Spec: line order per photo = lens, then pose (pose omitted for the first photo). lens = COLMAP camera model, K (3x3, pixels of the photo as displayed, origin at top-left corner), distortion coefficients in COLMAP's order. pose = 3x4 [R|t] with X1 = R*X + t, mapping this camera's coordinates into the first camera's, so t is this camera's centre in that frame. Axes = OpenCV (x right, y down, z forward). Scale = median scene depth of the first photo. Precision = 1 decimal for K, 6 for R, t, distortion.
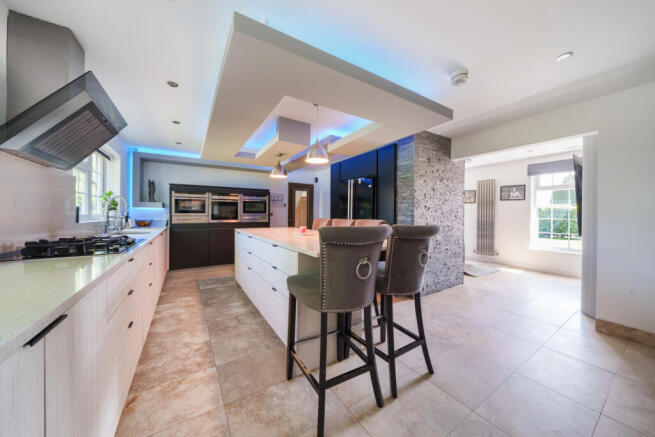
lens RADIAL K [[225.6, 0, 327.0], [0, 225.6, 217.6], [0, 0, 1]] dist [-0.009077, 0.000218]
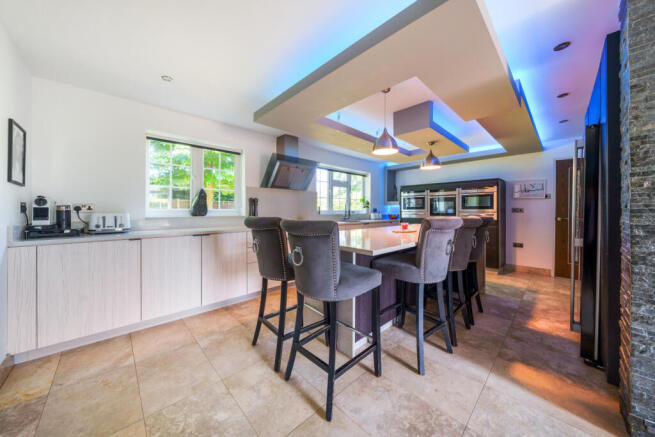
lens RADIAL K [[225.6, 0, 325.1], [0, 225.6, 210.0], [0, 0, 1]] dist [-0.009077, 0.000218]
pose [[0.197783, -0.000375, -0.980246, 0.443603], [-0.013305, 0.999907, -0.003067, -0.005455], [0.980156, 0.013649, 0.197760, 0.303310]]
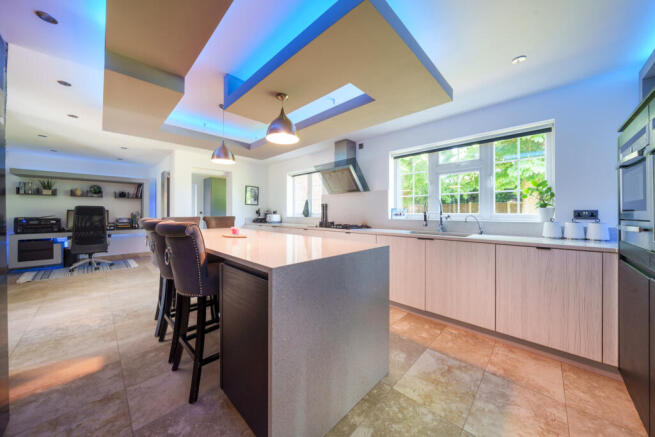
lens RADIAL K [[225.6, 0, 327.0], [0, 225.6, 212.7], [0, 0, 1]] dist [-0.009077, 0.000218]
pose [[-0.970866, -0.007862, -0.239493, -0.137185], [-0.010231, 0.999910, 0.008648, -0.014826], [0.239404, 0.010846, -0.970860, 1.141100]]
